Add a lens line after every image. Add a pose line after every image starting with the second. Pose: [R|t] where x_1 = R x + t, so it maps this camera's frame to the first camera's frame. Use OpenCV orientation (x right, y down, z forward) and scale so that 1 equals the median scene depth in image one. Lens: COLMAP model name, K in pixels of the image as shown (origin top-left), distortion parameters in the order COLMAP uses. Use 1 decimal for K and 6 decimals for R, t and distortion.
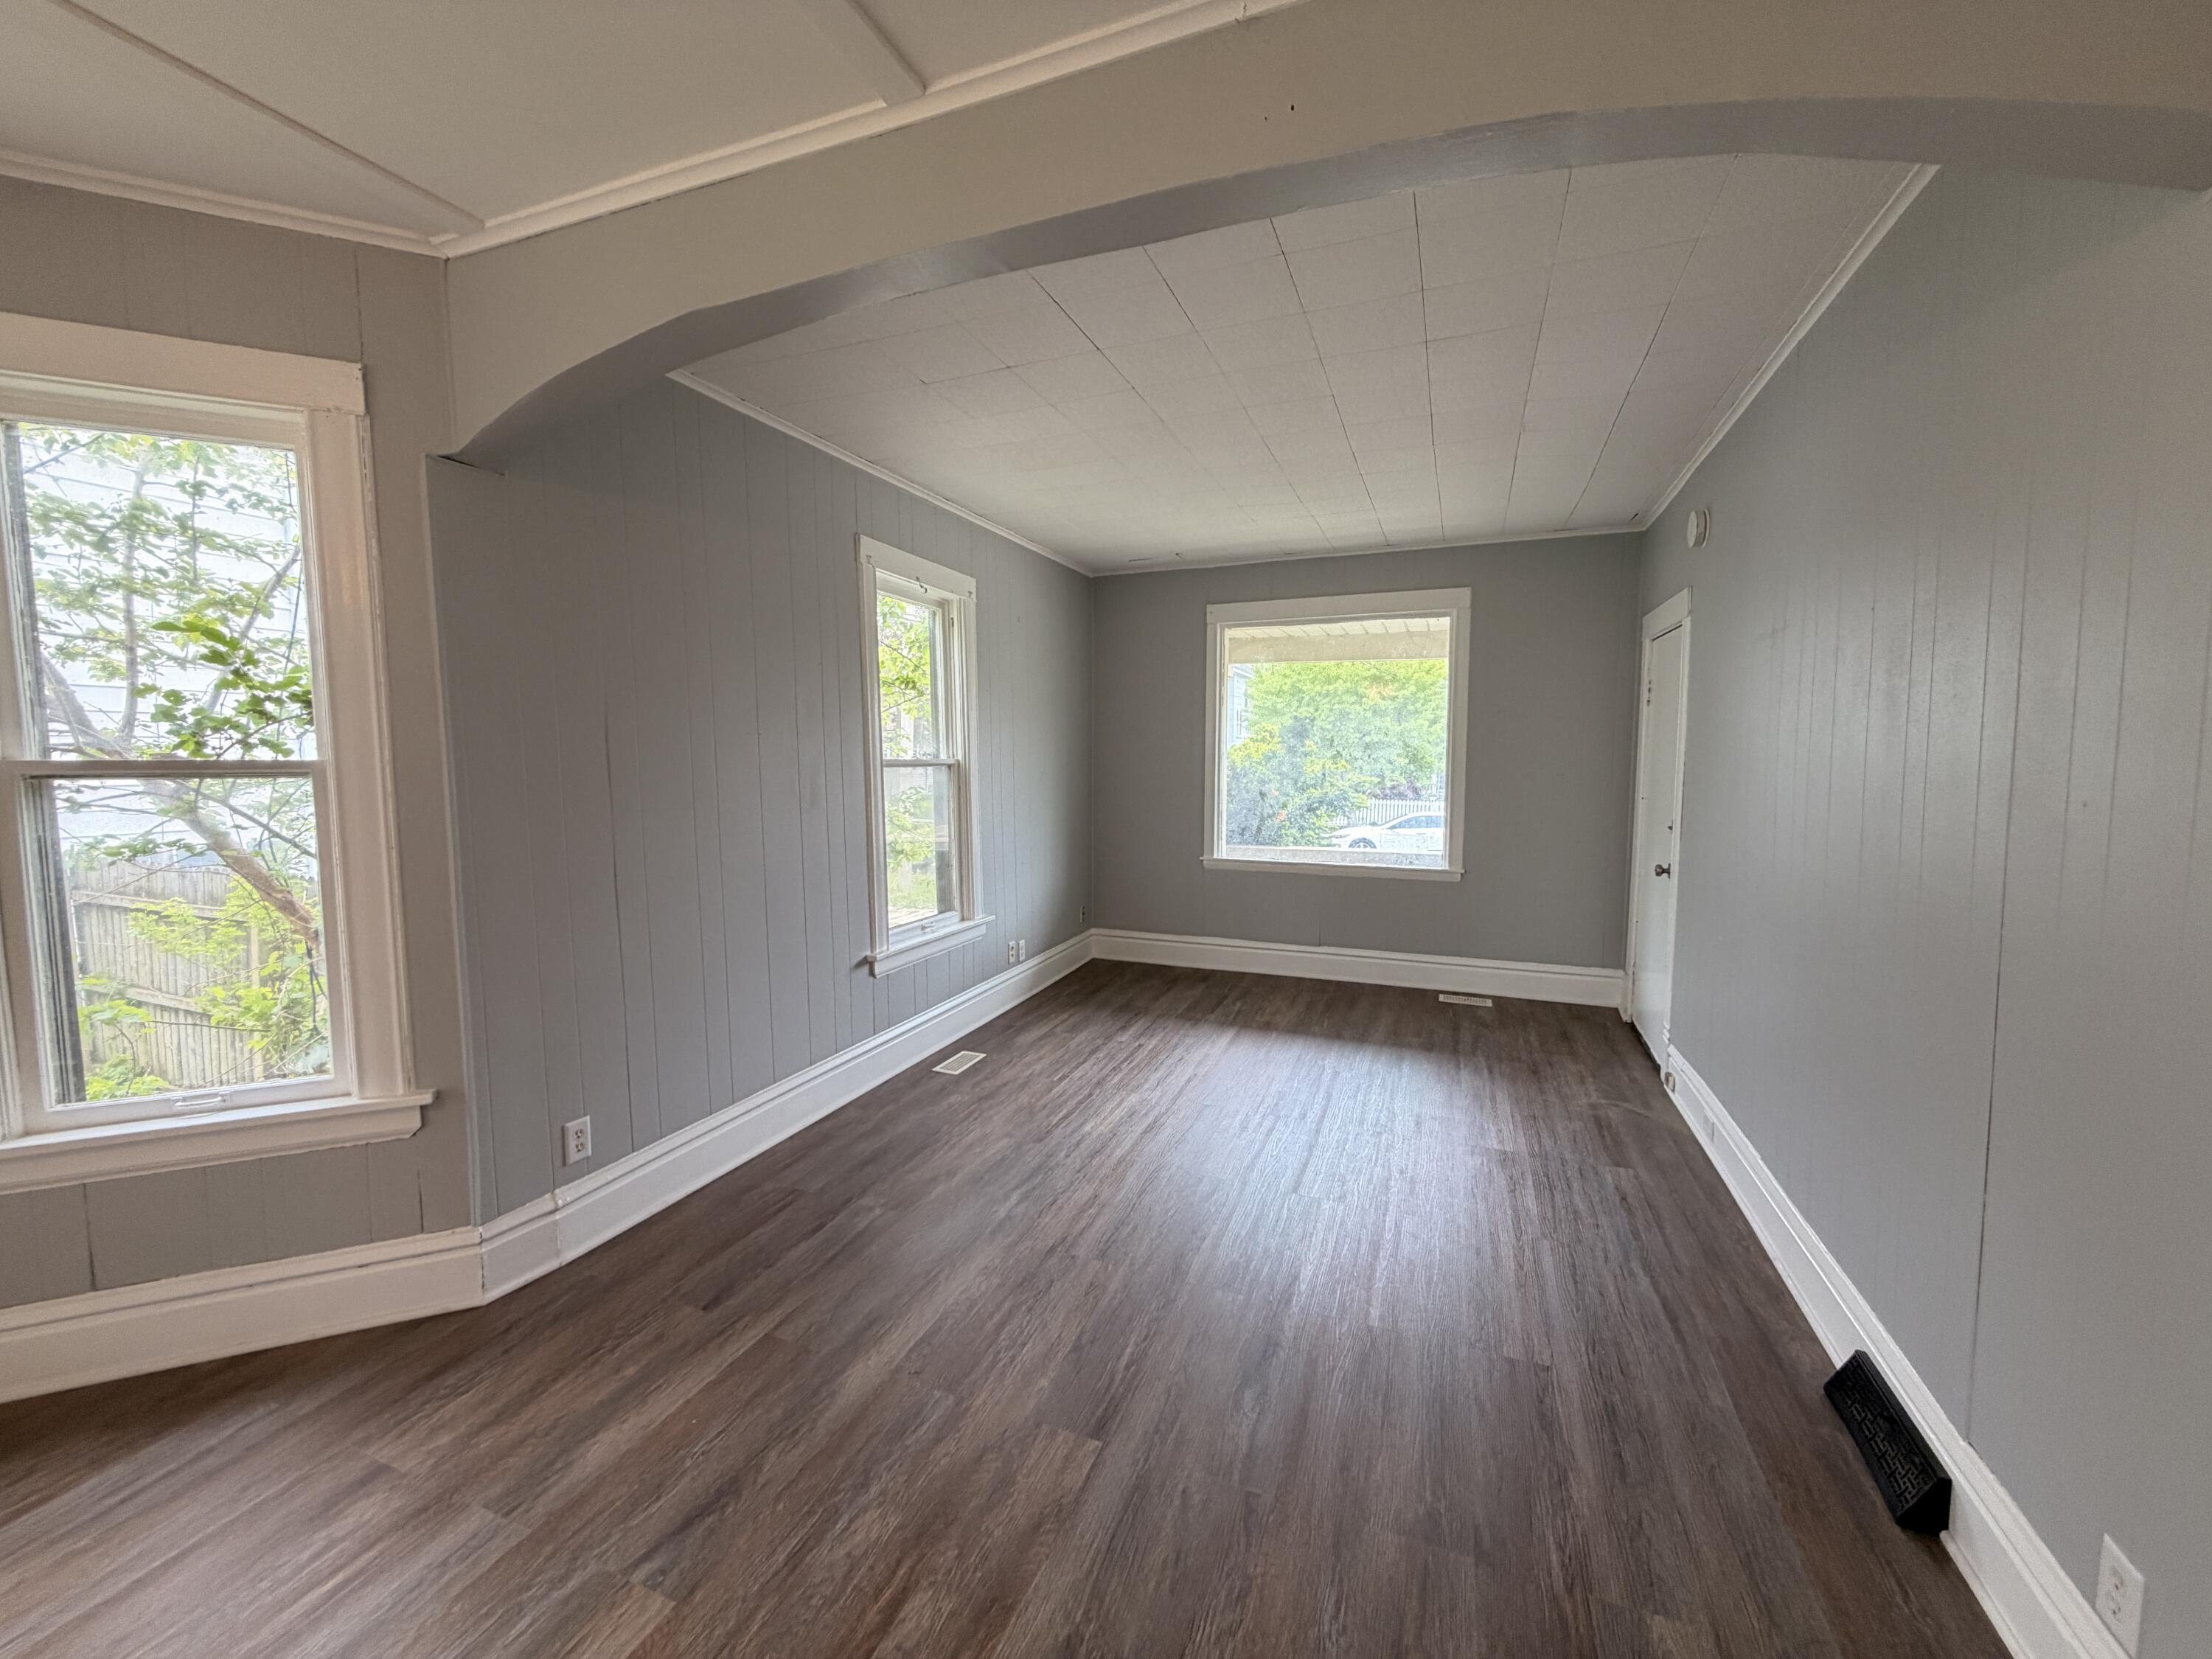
lens RADIAL K [[889.4, 0, 1103.4], [0, 889.4, 827.6], [0, 0, 1]] dist [-0.000348, -0.000403]
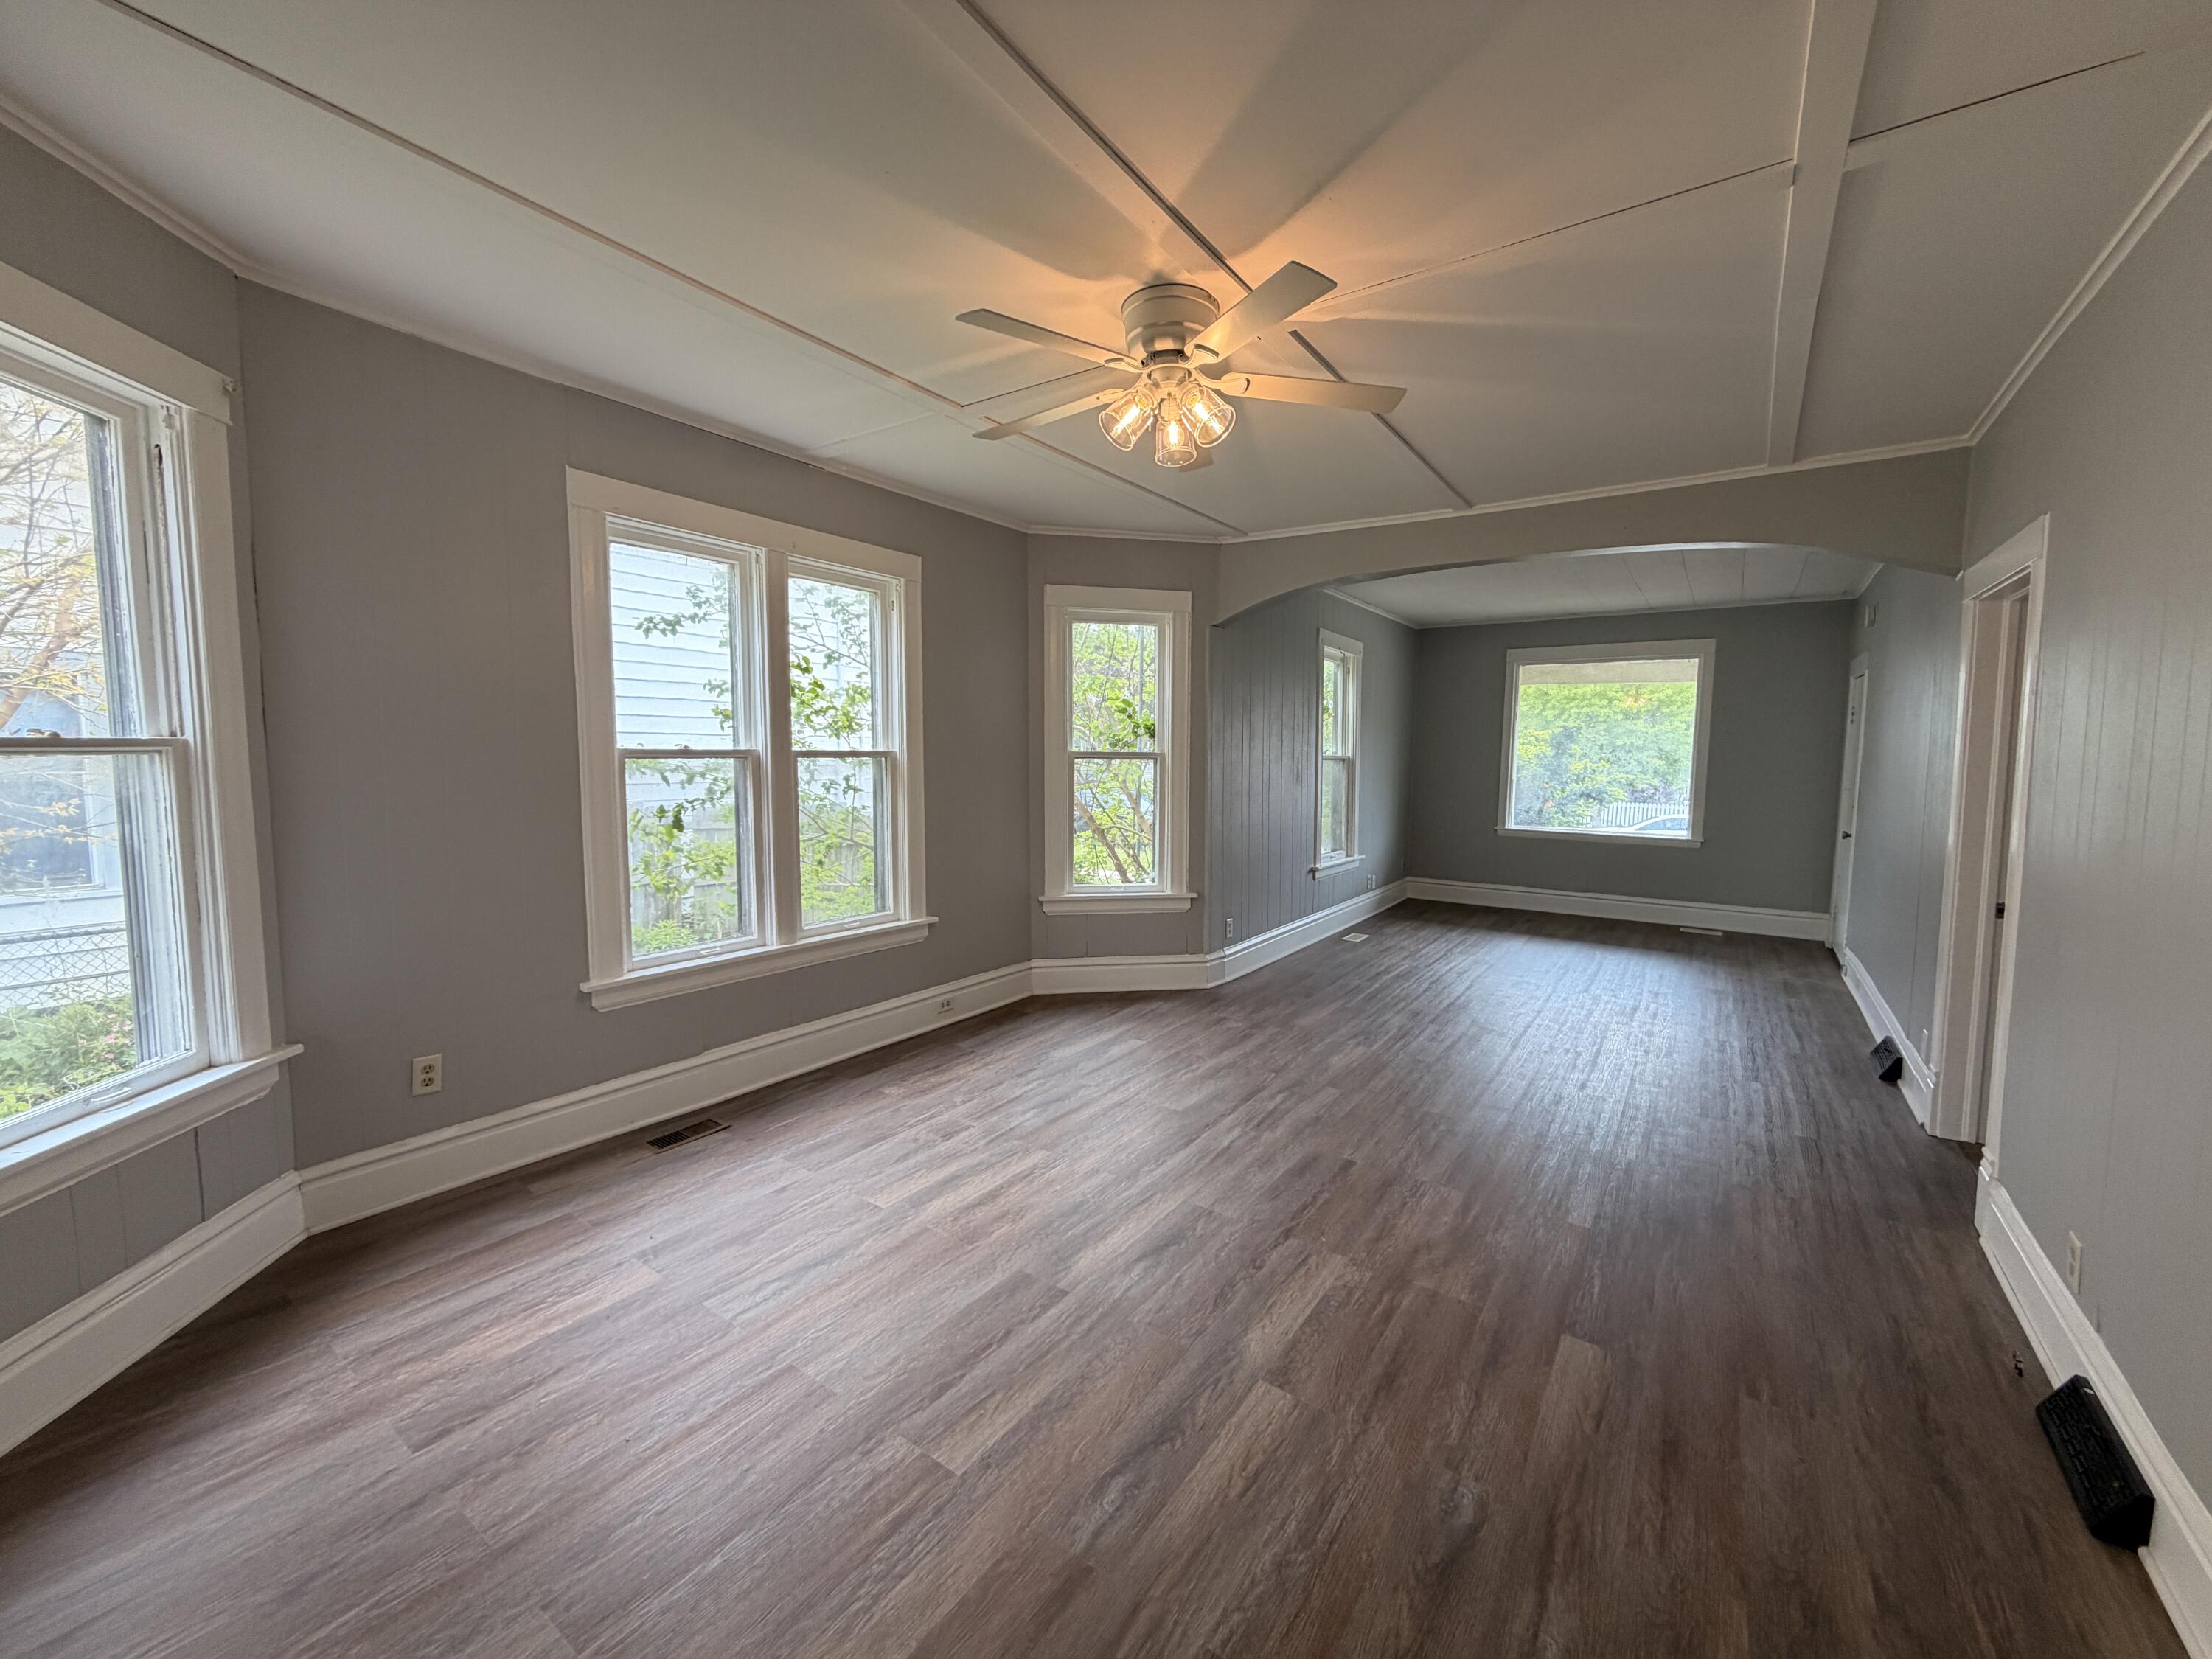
lens RADIAL K [[889.4, 0, 1099.7], [0, 889.4, 827.5], [0, 0, 1]] dist [-0.000348, -0.000403]
pose [[0.973049, 0.031366, -0.228454, -0.282037], [-0.030795, 0.999507, 0.006064, 0.069611], [0.228532, 0.001135, 0.973536, -0.818648]]
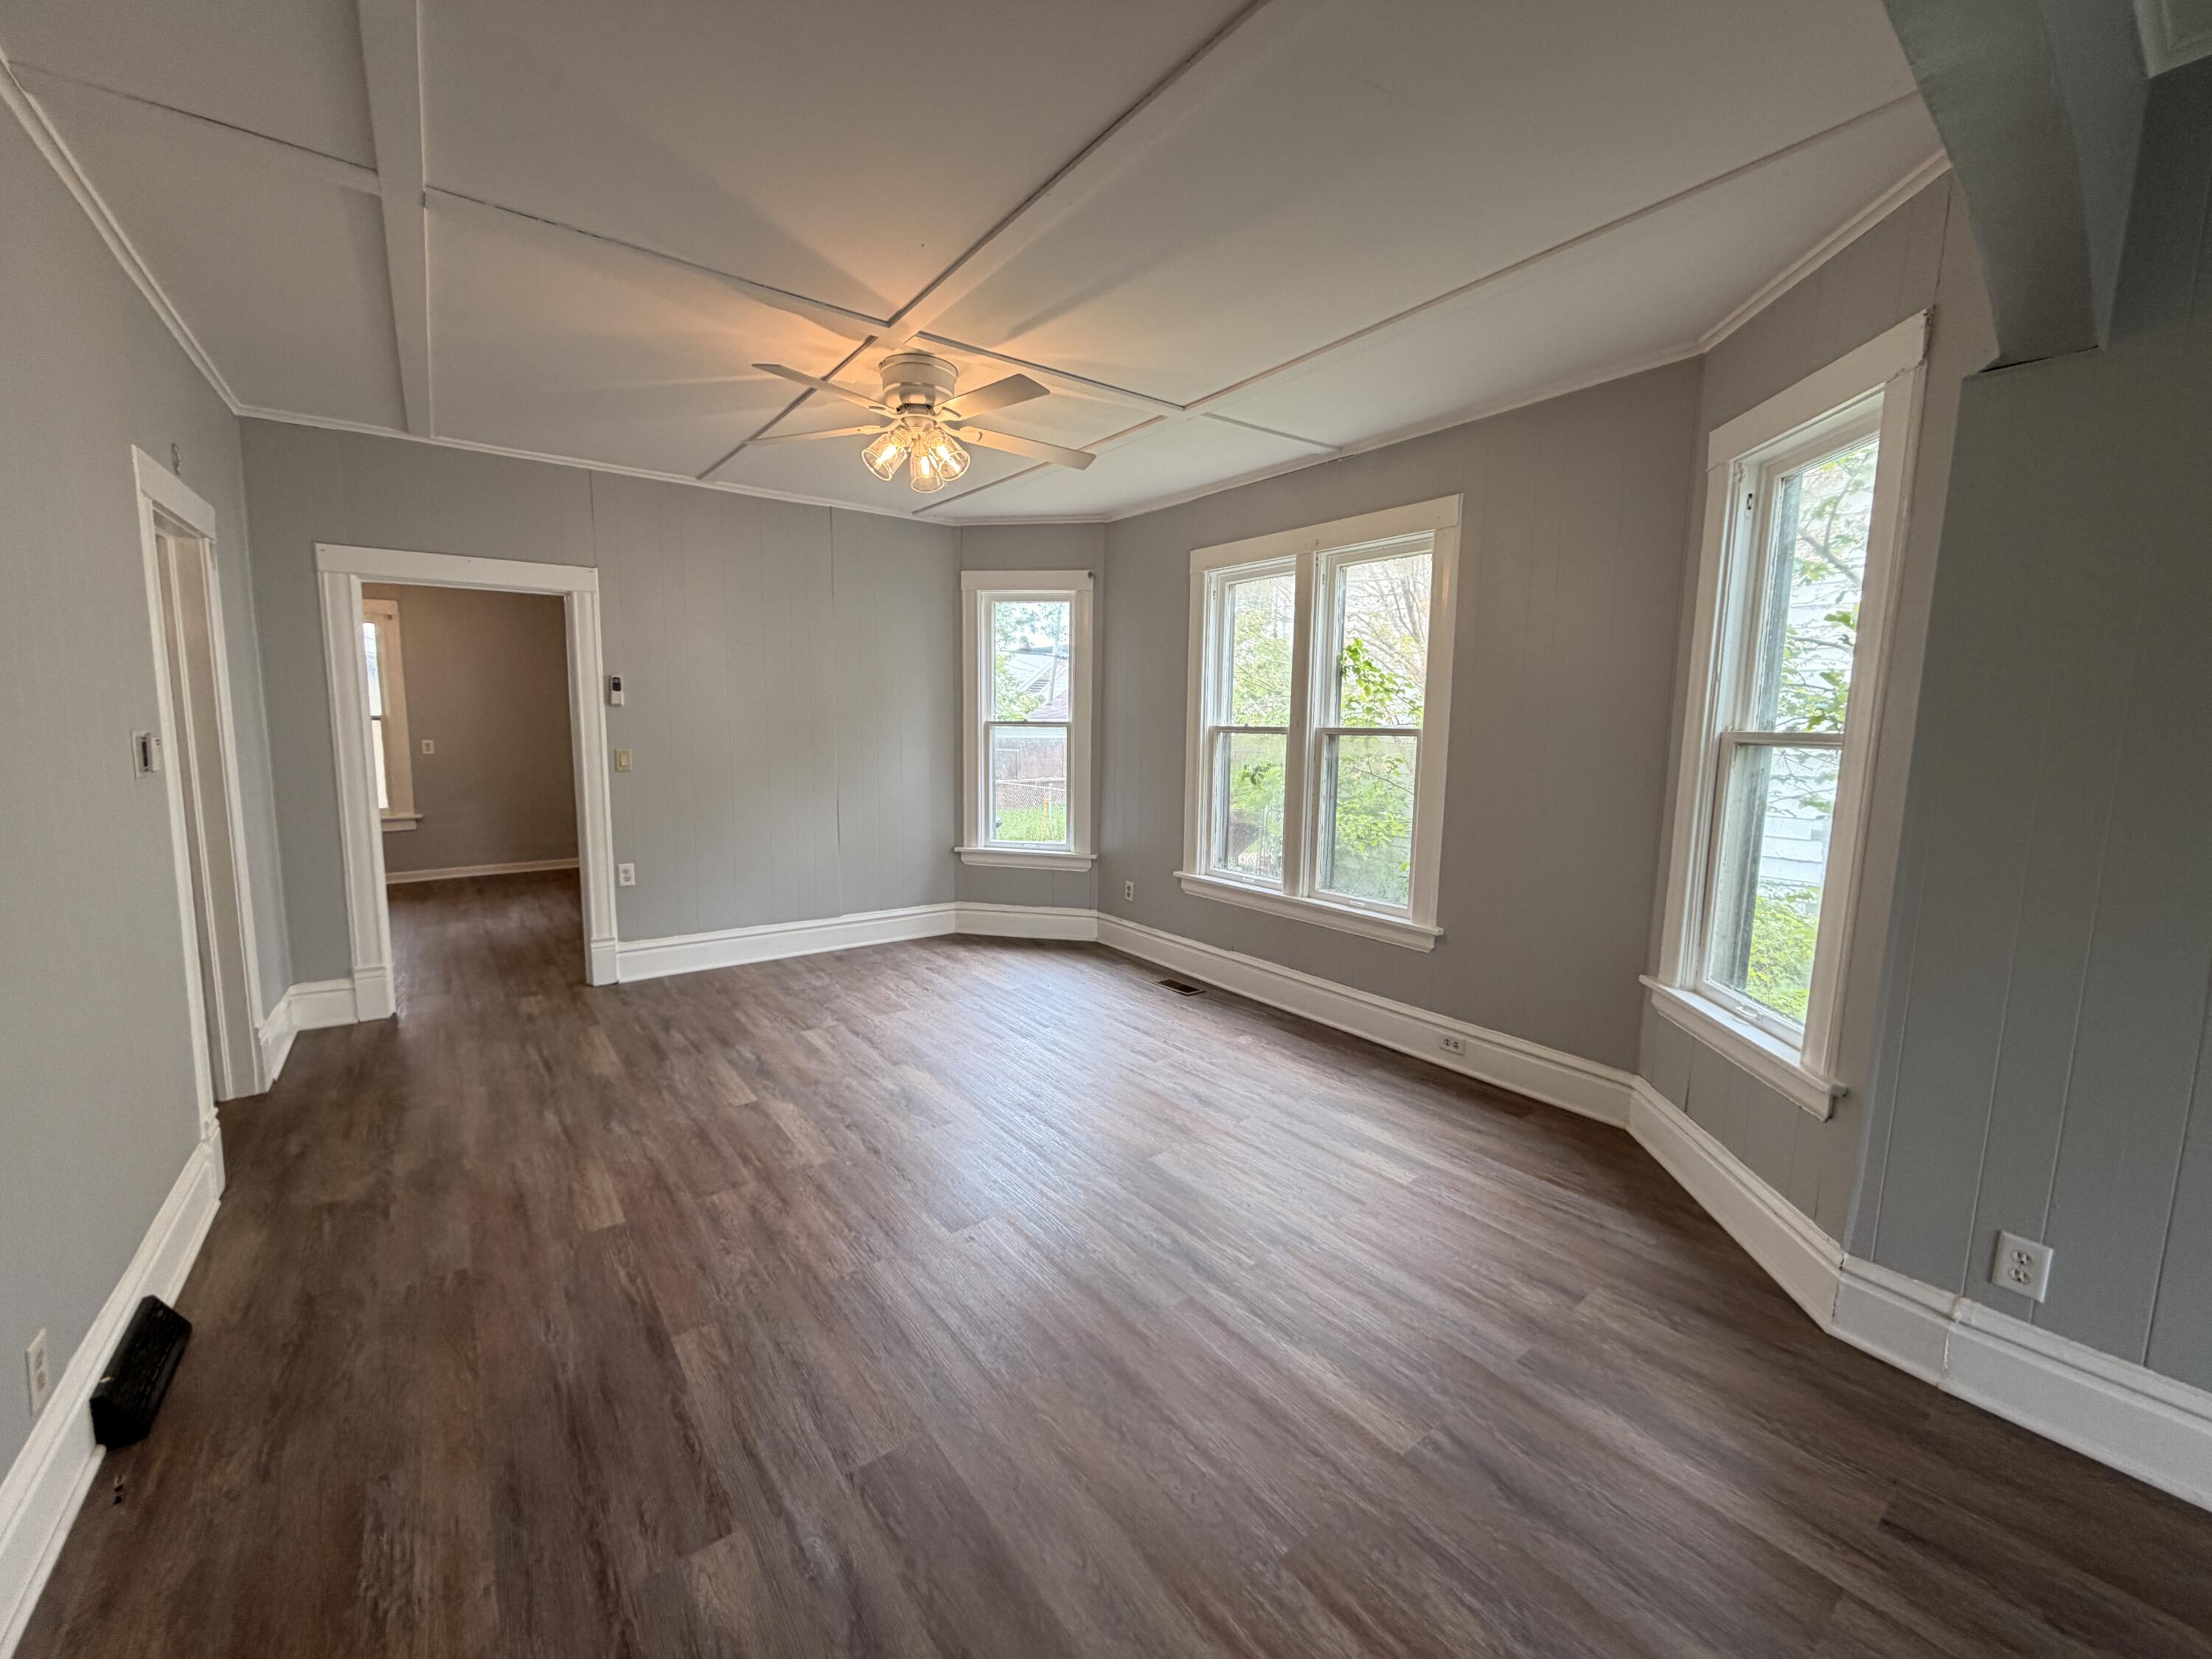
lens RADIAL K [[889.4, 0, 1098.7], [0, 889.4, 826.5], [0, 0, 1]] dist [-0.000348, -0.000403]
pose [[-0.527759, 0.094785, -0.844089, 0.261583], [-0.080319, 0.983732, 0.160684, -0.038396], [0.845588, 0.152599, -0.511560, 0.468022]]
